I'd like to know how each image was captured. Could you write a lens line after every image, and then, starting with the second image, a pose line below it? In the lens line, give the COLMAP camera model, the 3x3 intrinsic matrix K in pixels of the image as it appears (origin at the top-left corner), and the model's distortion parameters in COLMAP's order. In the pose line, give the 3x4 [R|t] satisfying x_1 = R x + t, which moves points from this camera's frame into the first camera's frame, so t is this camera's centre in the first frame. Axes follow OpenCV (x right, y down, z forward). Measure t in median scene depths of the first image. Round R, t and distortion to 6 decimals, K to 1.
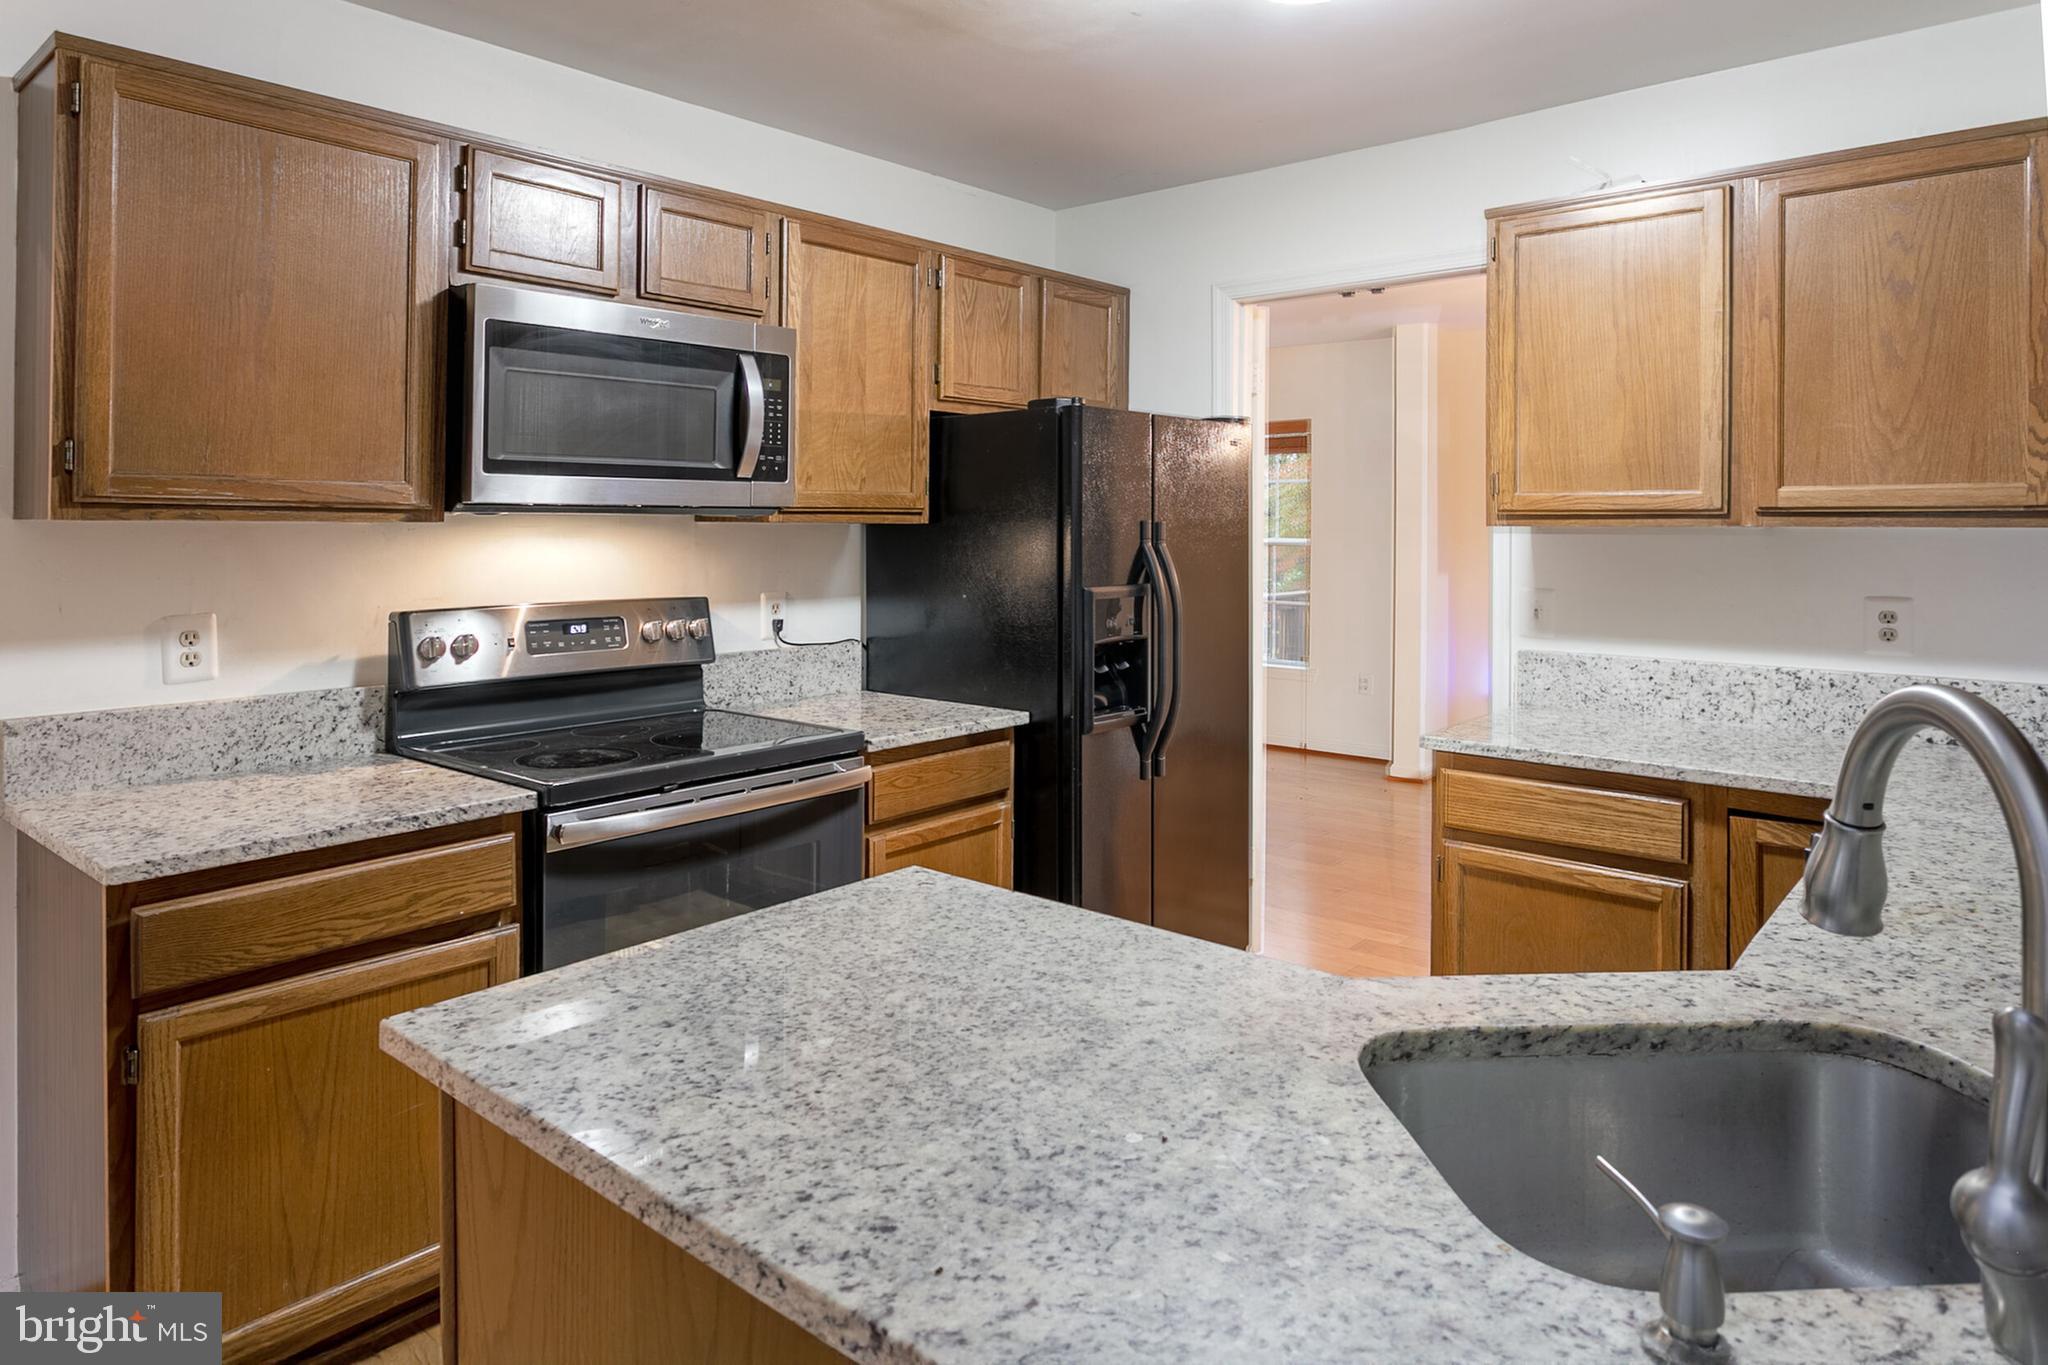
lens RADIAL K [[1285.6, 0, 1025.0], [0, 1285.6, 531.1], [0, 0, 1]] dist [-0.000968, -0.002775]
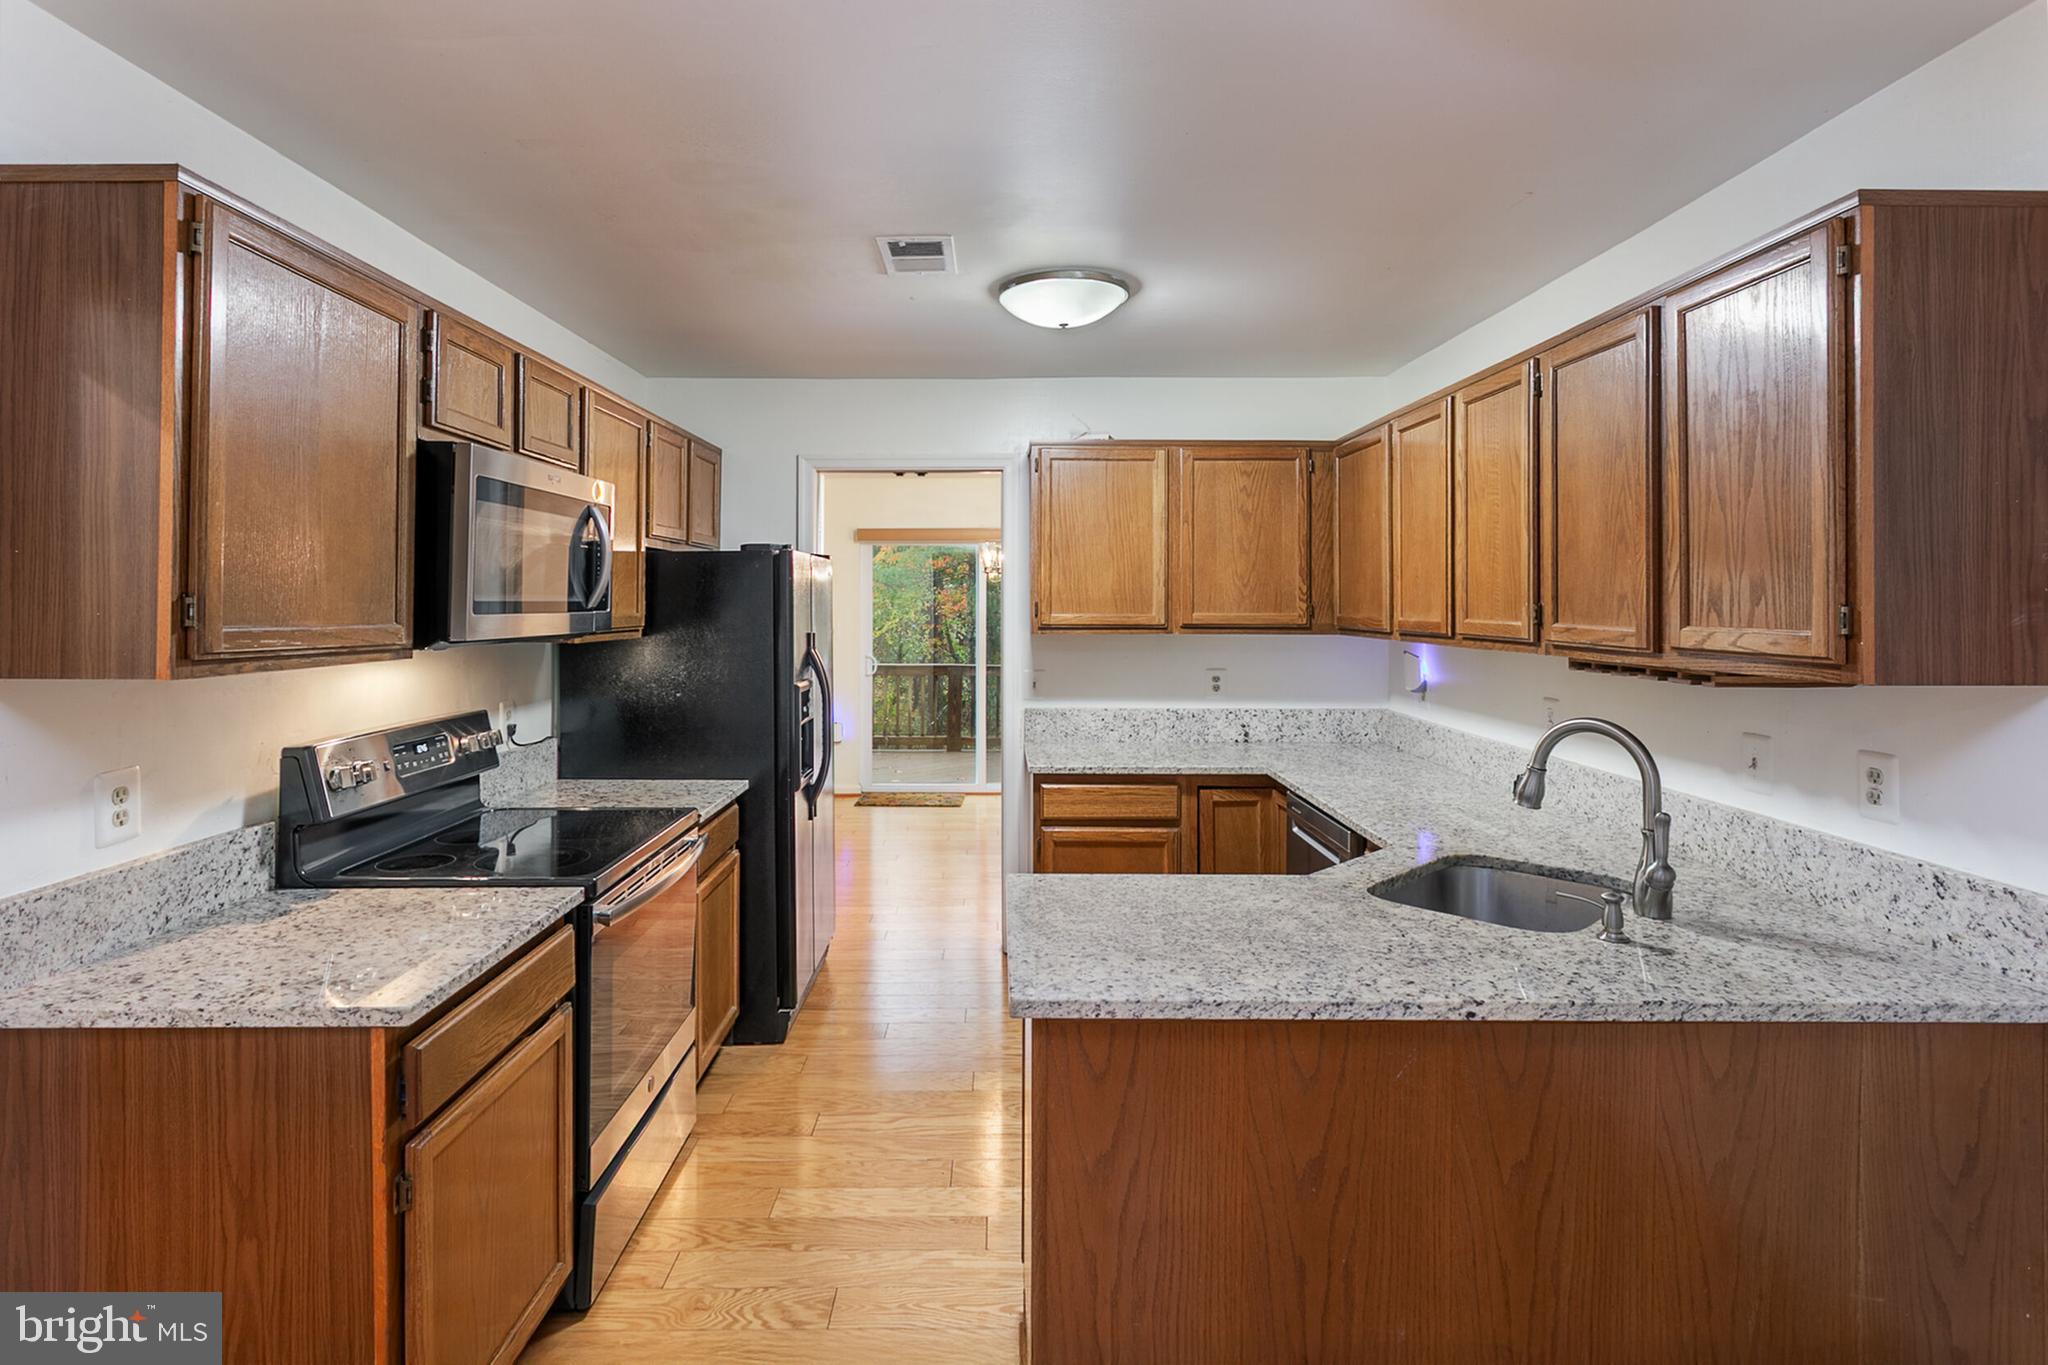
lens RADIAL K [[1048.6, 0, 1018.8], [0, 1048.6, 598.6], [0, 0, 1]] dist [-0.005921, 0.000986]
pose [[0.754853, 0.000706, 0.655893, -0.639377], [0.003227, 0.999983, -0.004790, -0.051327], [-0.655886, 0.005732, 0.754839, 0.006817]]
